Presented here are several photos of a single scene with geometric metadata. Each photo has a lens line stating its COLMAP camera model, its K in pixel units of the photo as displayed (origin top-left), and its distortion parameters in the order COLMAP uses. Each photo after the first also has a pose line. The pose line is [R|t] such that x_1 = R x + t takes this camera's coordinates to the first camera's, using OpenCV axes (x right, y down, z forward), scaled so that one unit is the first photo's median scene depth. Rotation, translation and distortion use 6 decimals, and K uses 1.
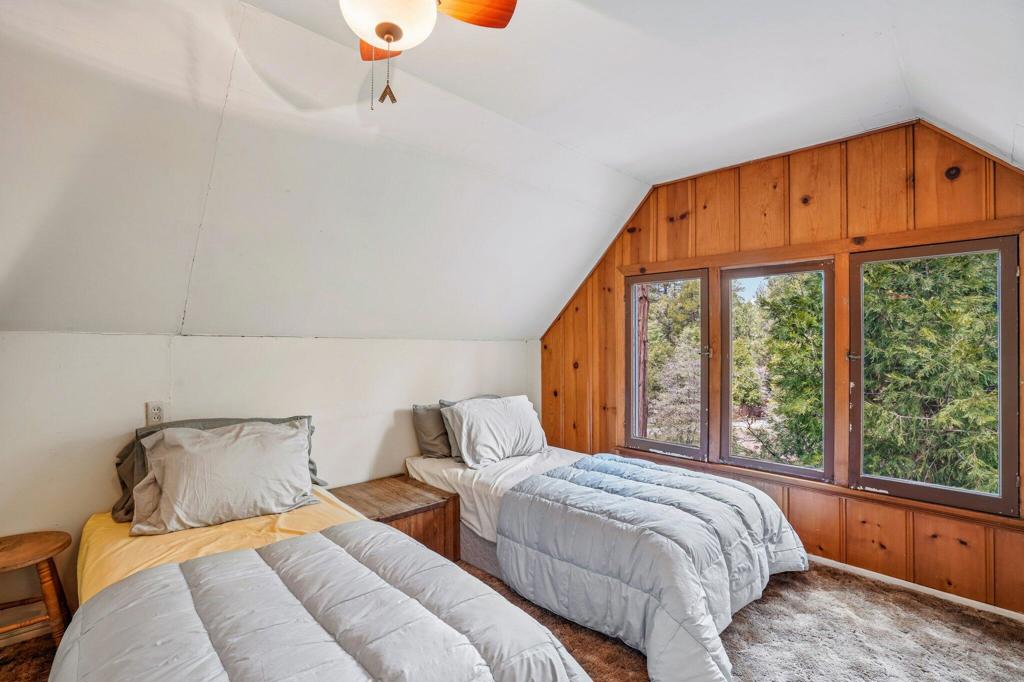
lens RADIAL K [[481.1, 0, 509.6], [0, 481.1, 342.8], [0, 0, 1]] dist [-0.038776, 0.015549]
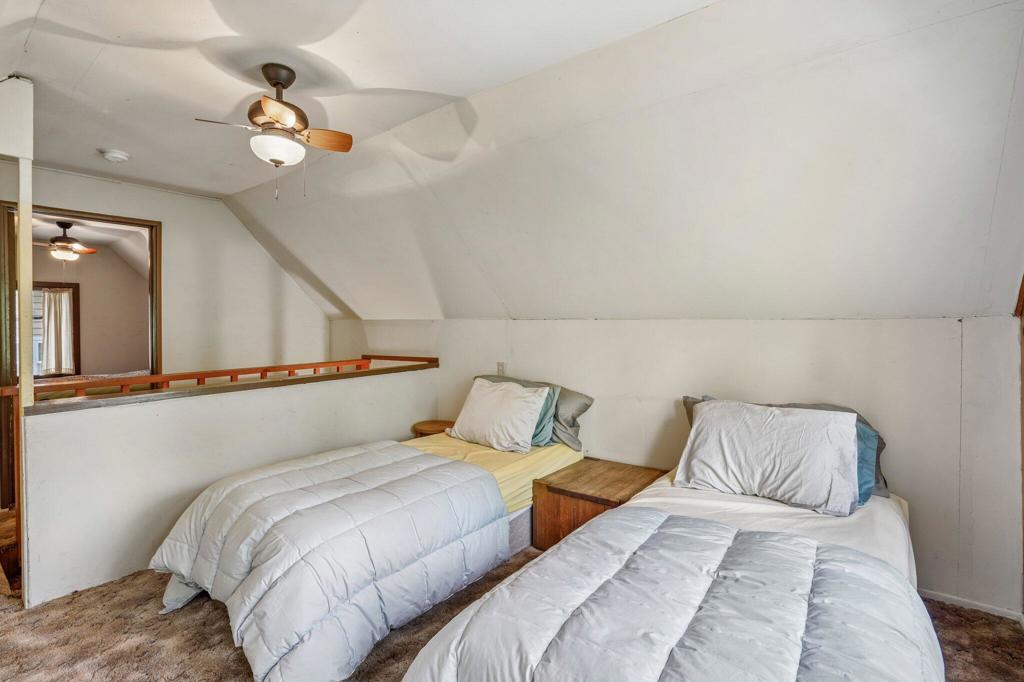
lens RADIAL K [[481.1, 0, 509.3], [0, 481.1, 332.1], [0, 0, 1]] dist [-0.038776, 0.015549]
pose [[0.142367, 0.012947, -0.989729, 0.732136], [0.006980, 0.999876, 0.014084, 0.001158], [0.989789, -0.008914, 0.142259, 0.699569]]
